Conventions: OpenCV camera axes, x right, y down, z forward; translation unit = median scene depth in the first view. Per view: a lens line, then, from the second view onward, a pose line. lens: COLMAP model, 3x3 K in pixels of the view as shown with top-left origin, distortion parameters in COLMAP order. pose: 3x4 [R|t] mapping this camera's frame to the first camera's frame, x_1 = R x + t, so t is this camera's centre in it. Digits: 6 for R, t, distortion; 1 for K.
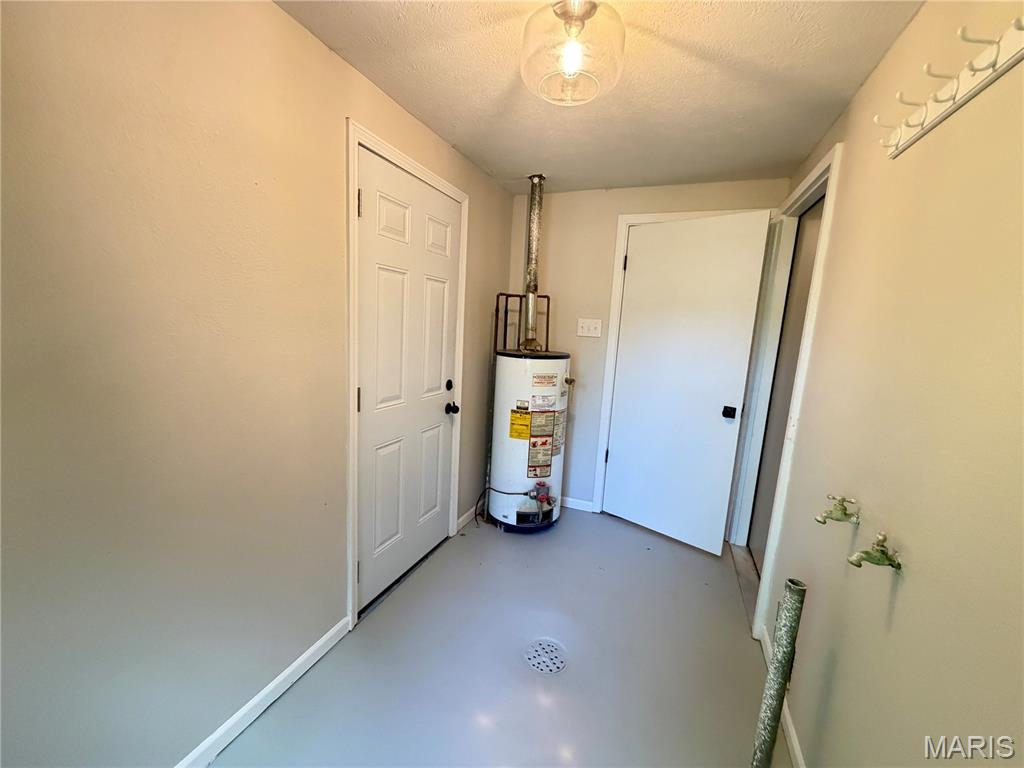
lens RADIAL K [[408.7, 0, 510.0], [0, 408.7, 383.2], [0, 0, 1]] dist [-0.000664, -0.000968]
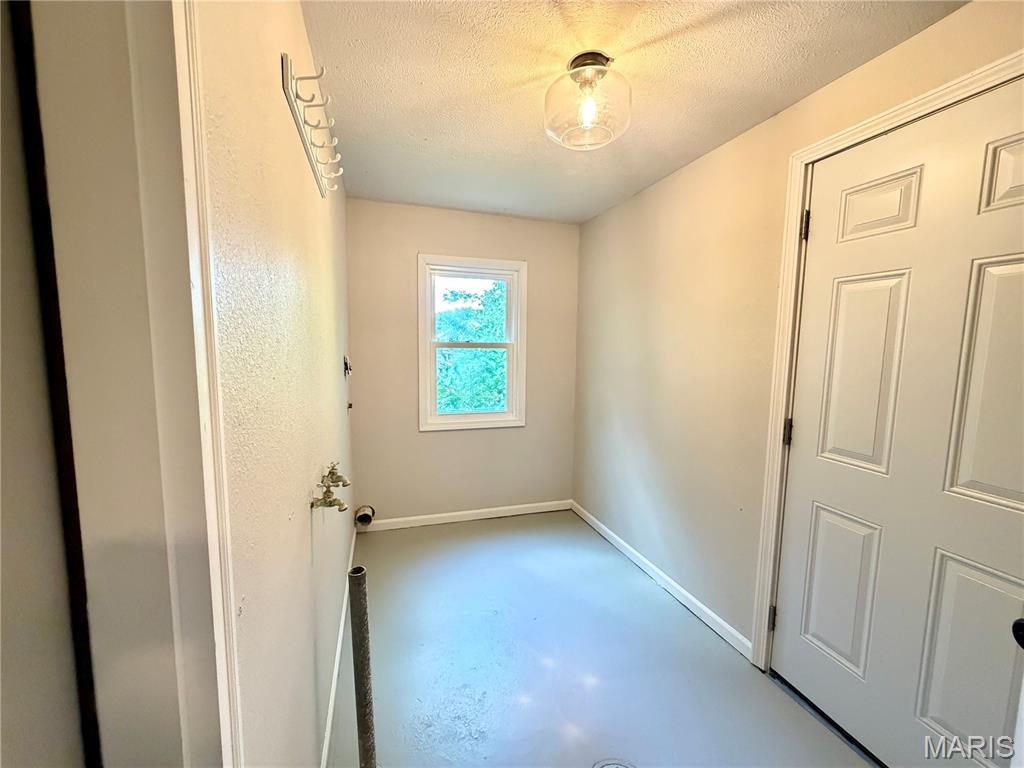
lens RADIAL K [[408.7, 0, 510.7], [0, 408.7, 383.9], [0, 0, 1]] dist [-0.000664, -0.000968]
pose [[-0.763870, -0.000586, -0.645370, 0.687726], [-0.155482, 0.970712, 0.183150, -0.131199], [0.626361, 0.240246, -0.741588, 1.217165]]
